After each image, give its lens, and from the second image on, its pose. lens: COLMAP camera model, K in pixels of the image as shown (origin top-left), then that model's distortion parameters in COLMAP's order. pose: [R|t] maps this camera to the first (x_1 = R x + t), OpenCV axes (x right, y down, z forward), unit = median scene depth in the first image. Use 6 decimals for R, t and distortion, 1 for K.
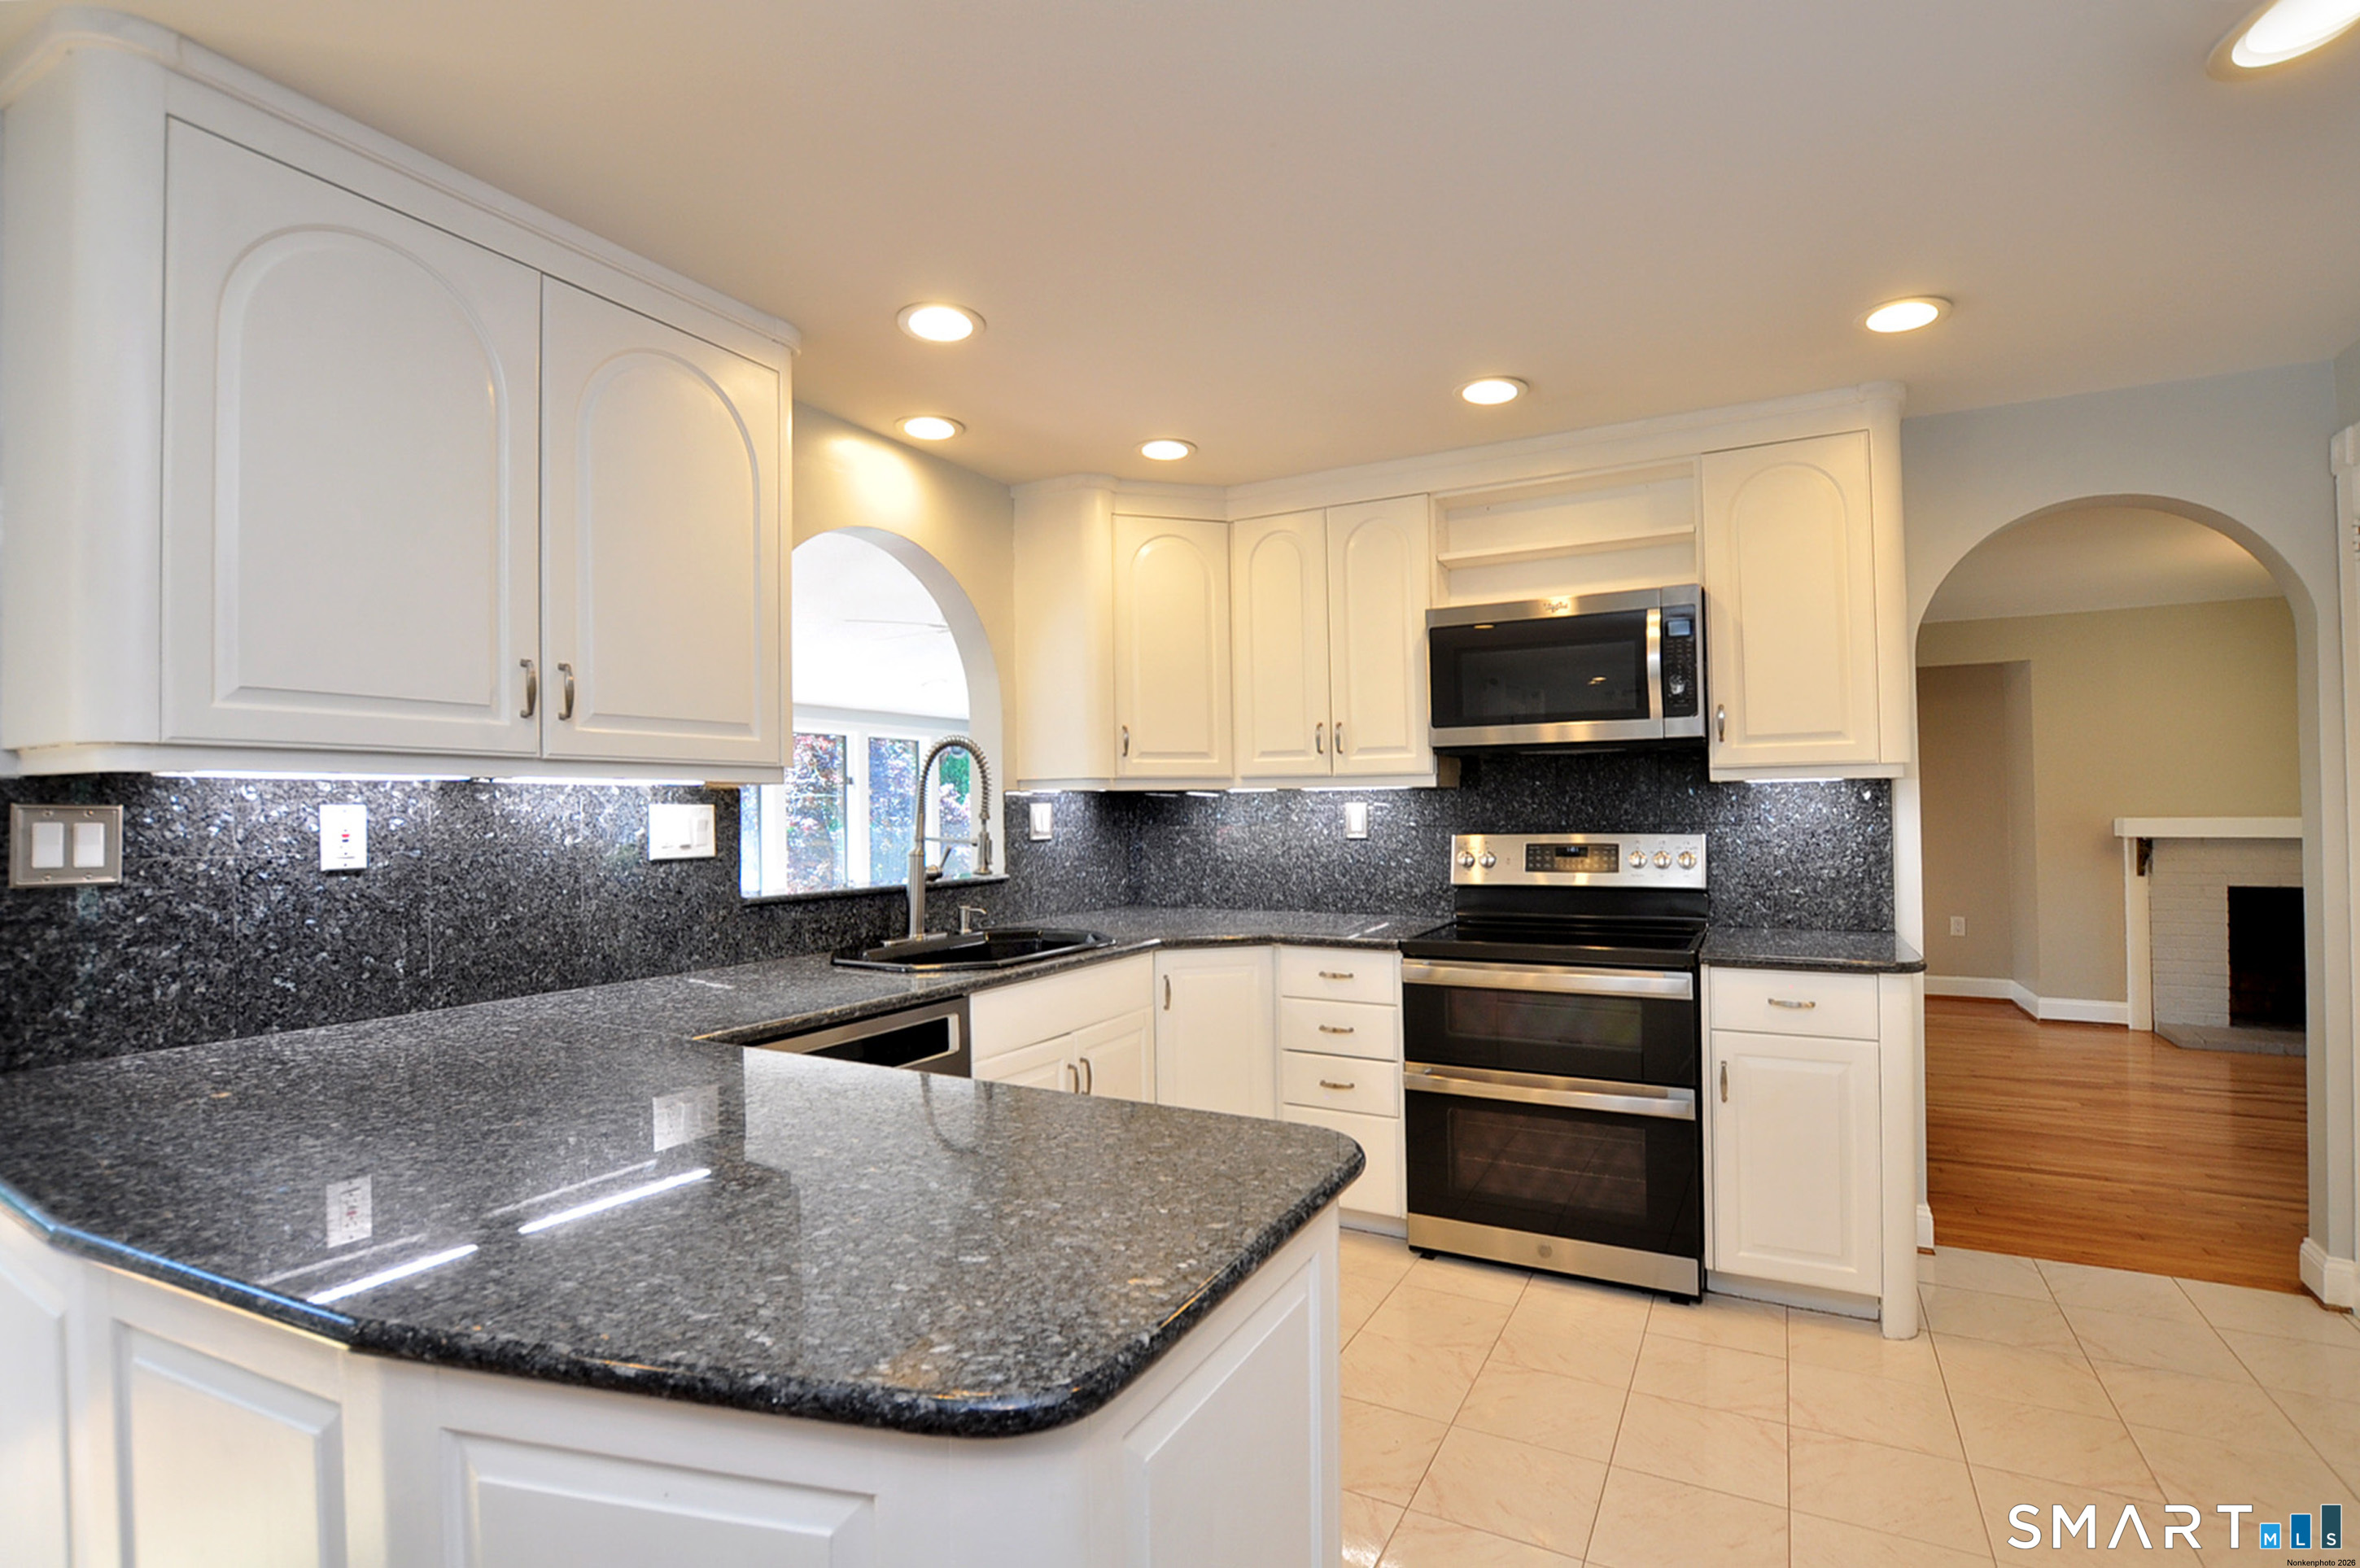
lens RADIAL K [[1102.5, 0, 1230.1], [0, 1102.5, 786.9], [0, 0, 1]] dist [-0.011013, -0.000011]
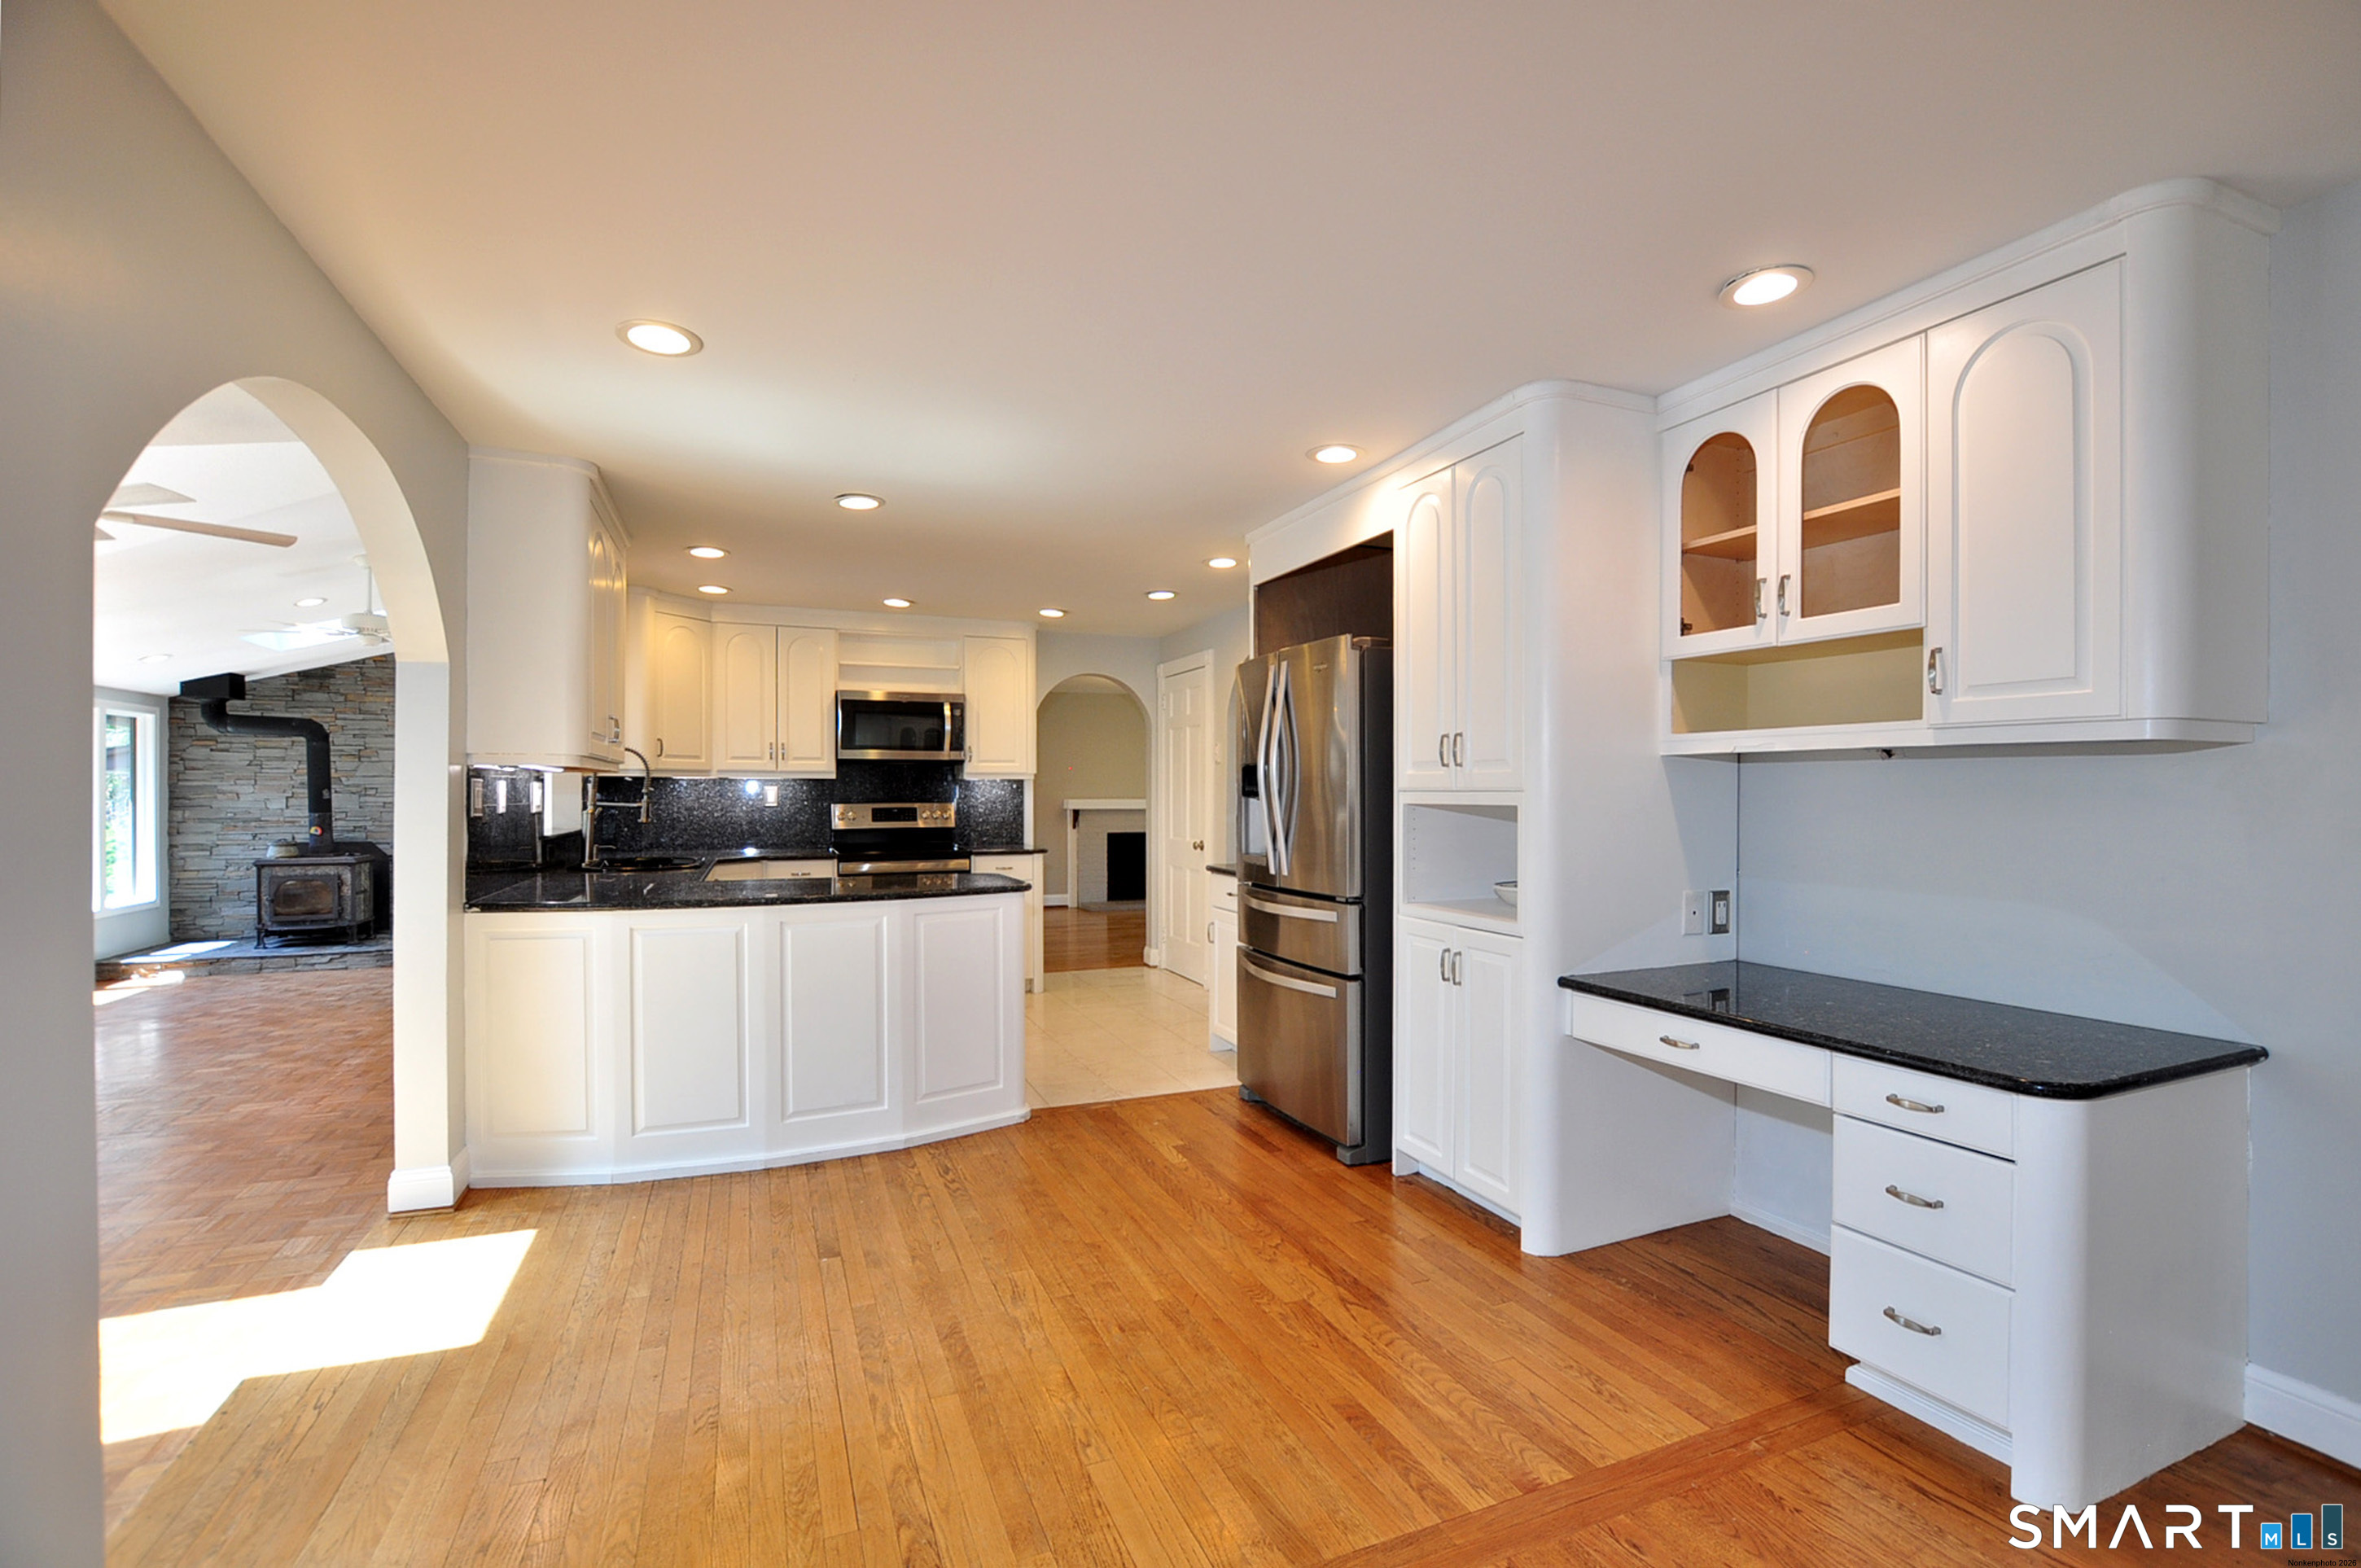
lens RADIAL K [[1064.3, 0, 1204.1], [0, 1064.3, 800.7], [0, 0, 1]] dist [-0.028200, 0.000397]
pose [[0.649761, 0.004107, 0.760127, -0.864622], [-0.023688, 0.999609, 0.014848, -0.005431], [-0.759769, -0.027654, 0.649604, -0.766860]]
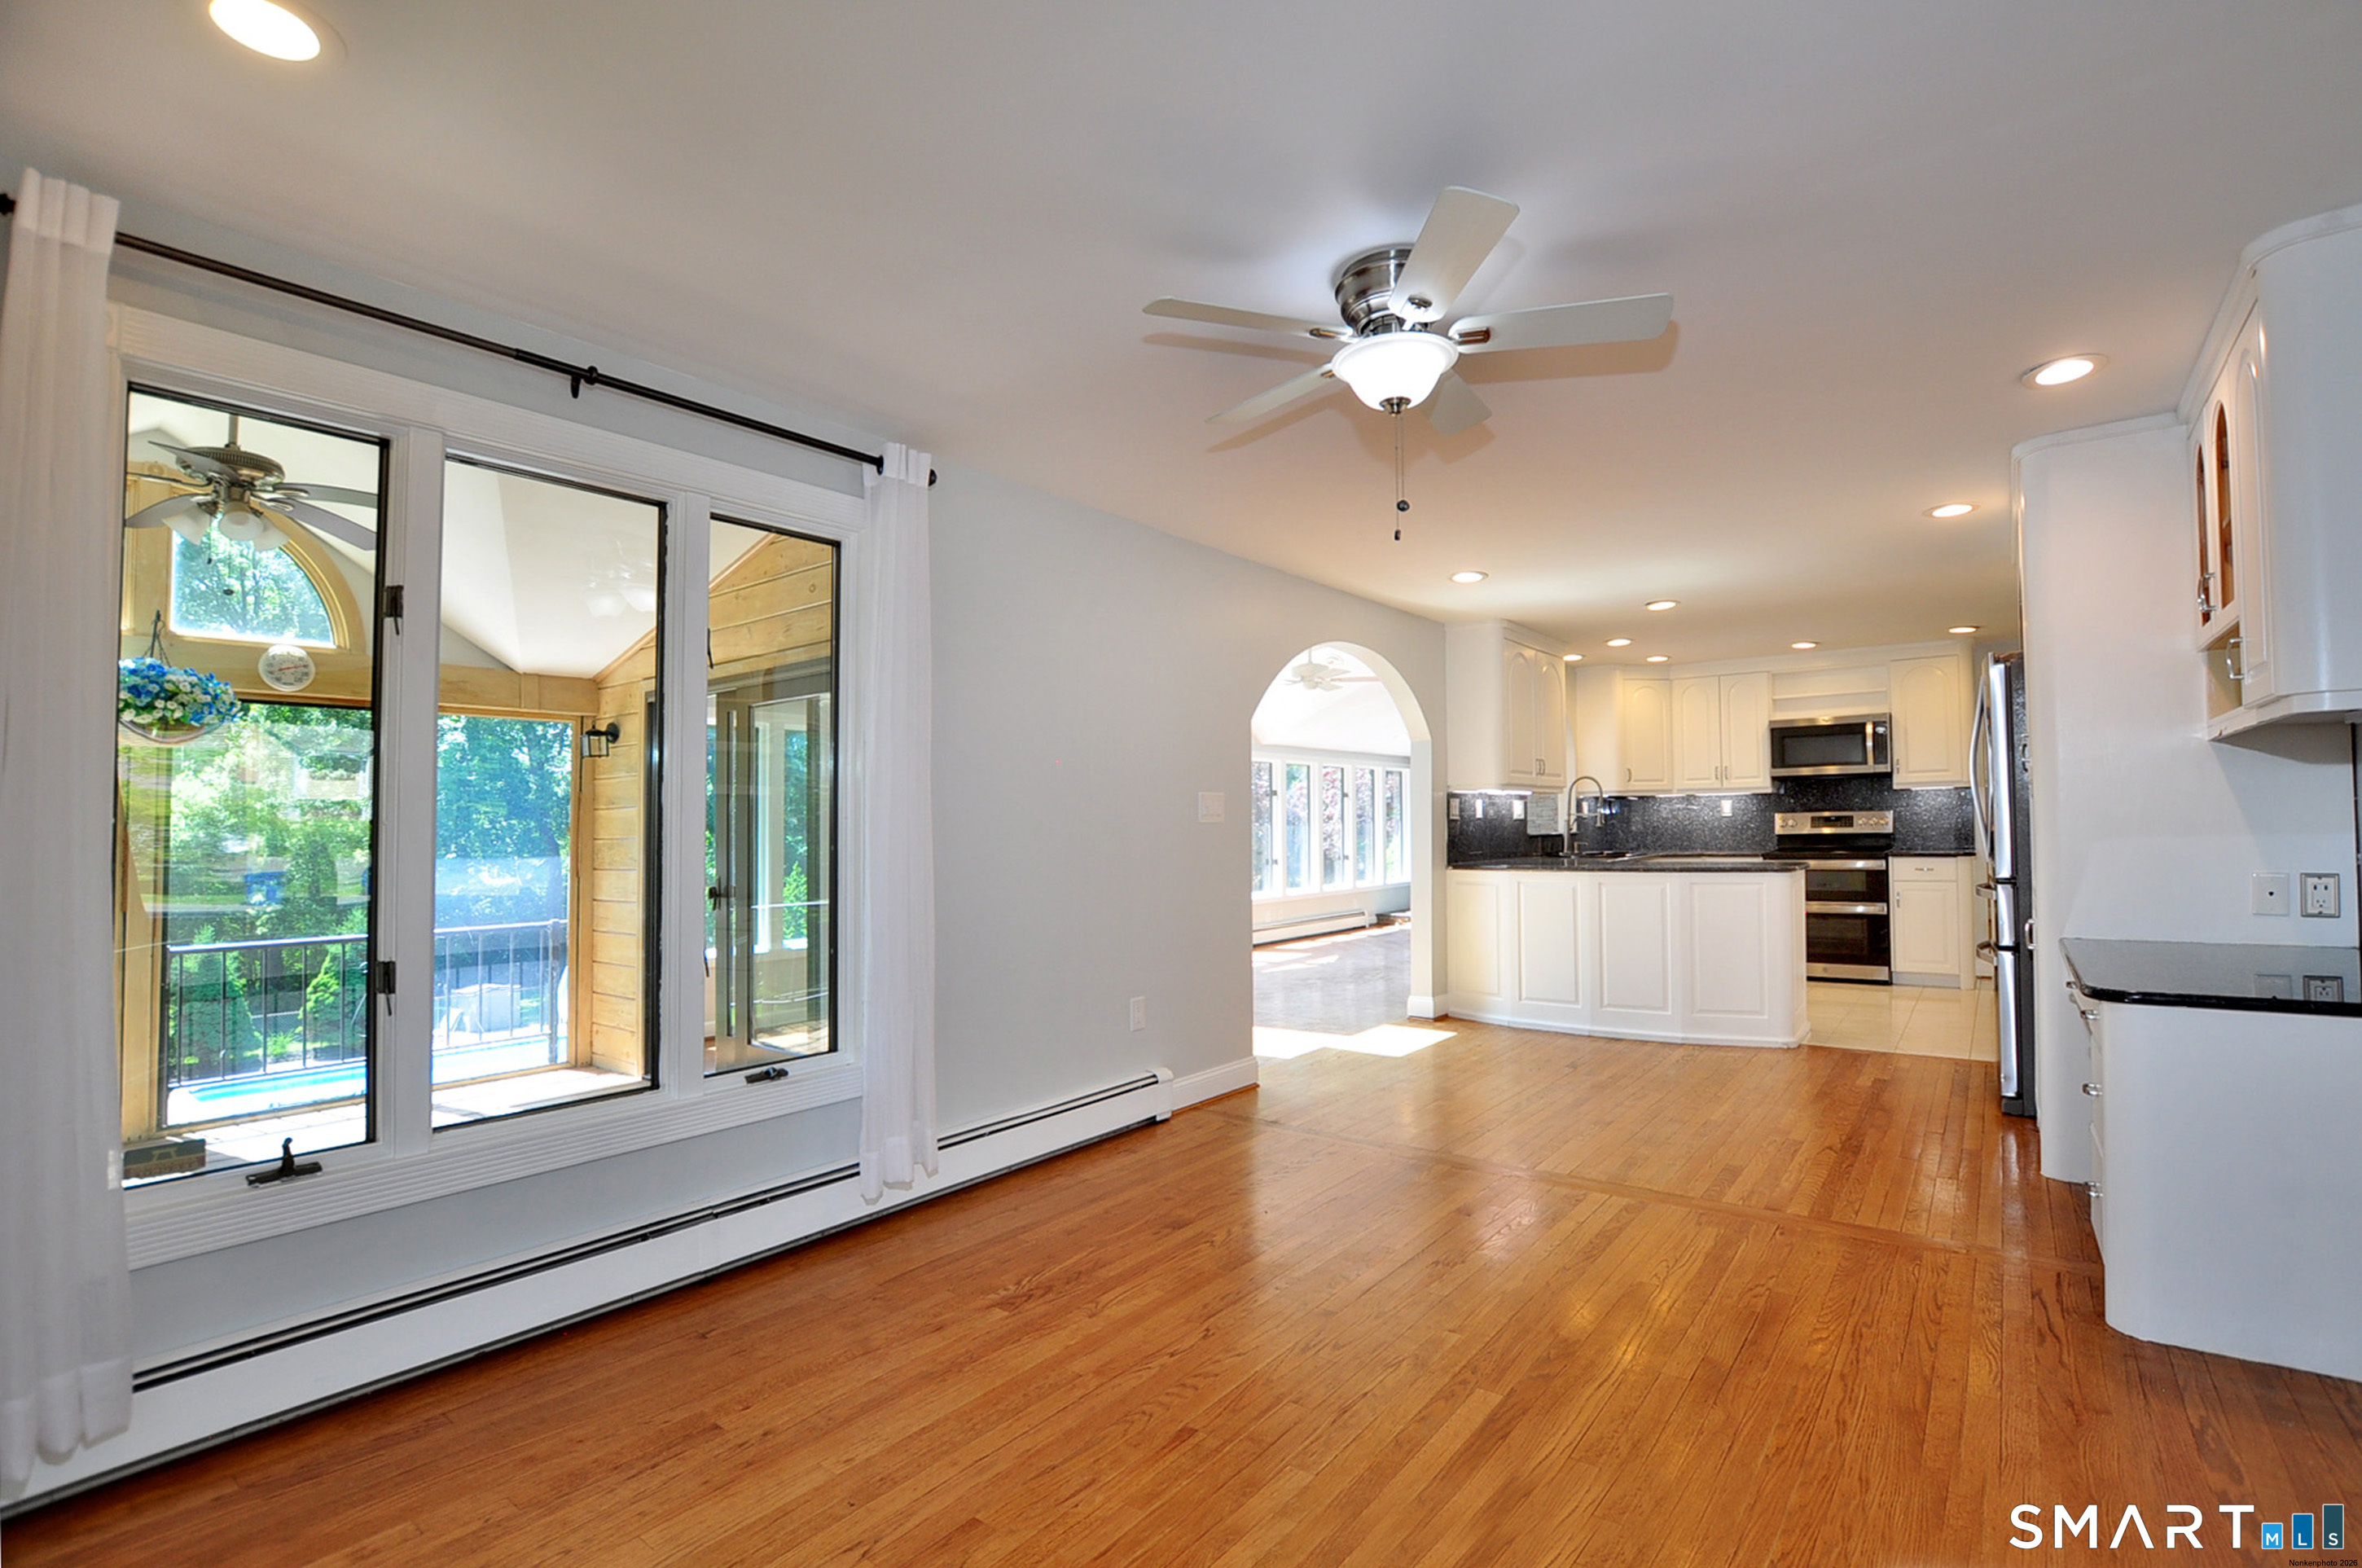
lens RADIAL K [[1064.8, 0, 1204.6], [0, 1064.8, 800.7], [0, 0, 1]] dist [-0.028200, 0.000397]
pose [[0.982487, -0.010513, -0.186035, -0.628237], [0.010622, 0.999943, -0.000408, 0.005208], [0.186029, -0.001576, 0.982543, -1.567708]]
